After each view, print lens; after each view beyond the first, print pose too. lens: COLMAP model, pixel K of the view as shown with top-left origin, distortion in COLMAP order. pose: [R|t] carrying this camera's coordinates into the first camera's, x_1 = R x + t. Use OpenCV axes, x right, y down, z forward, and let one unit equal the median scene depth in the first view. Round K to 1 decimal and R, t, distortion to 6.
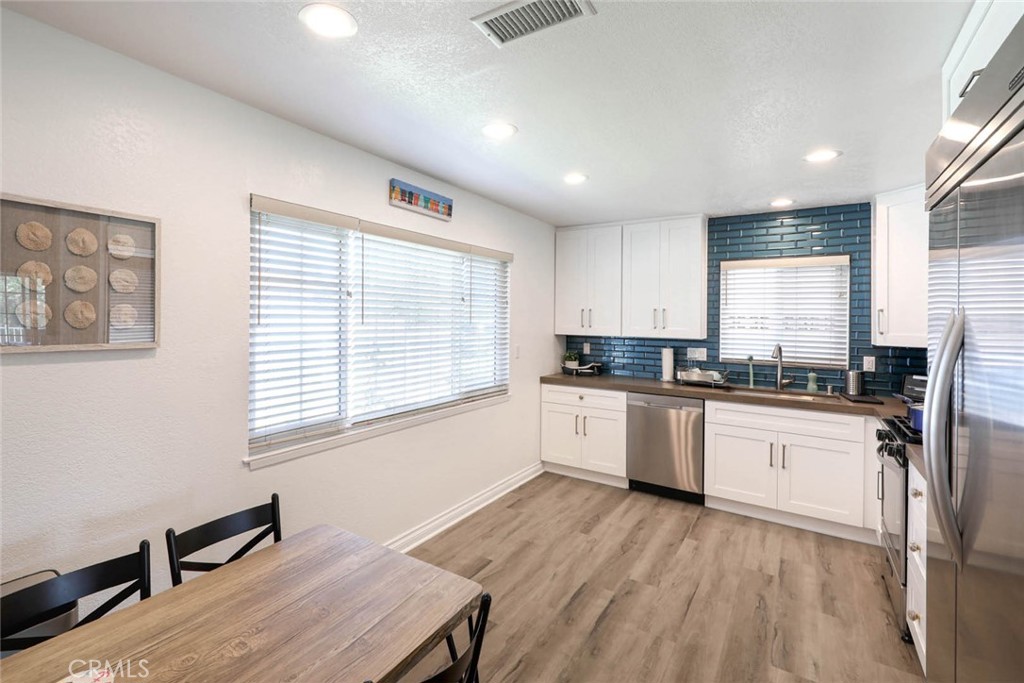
lens RADIAL K [[468.8, 0, 476.9], [0, 468.8, 321.4], [0, 0, 1]] dist [0.000246, -0.000978]
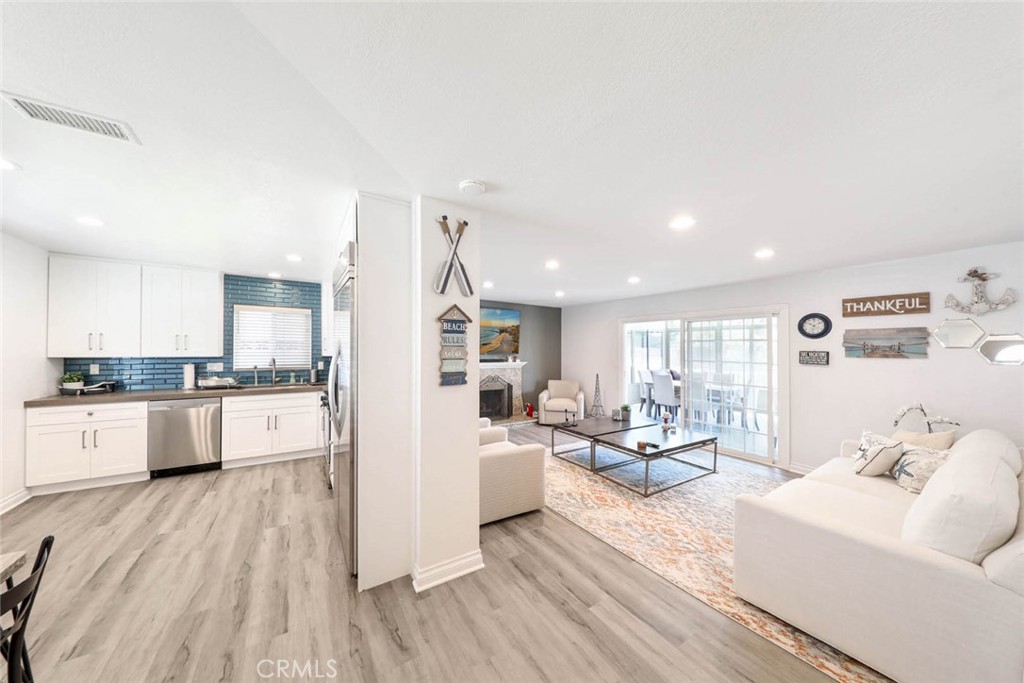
lens RADIAL K [[332.7, 0, 512.0], [0, 332.7, 341.5], [0, 0, 1]] dist [-0.010729, -0.000115]
pose [[0.383556, 0.002593, 0.923514, -0.125359], [0.001205, 0.999994, -0.003308, -0.004141], [-0.923517, 0.002381, 0.383551, -0.248011]]
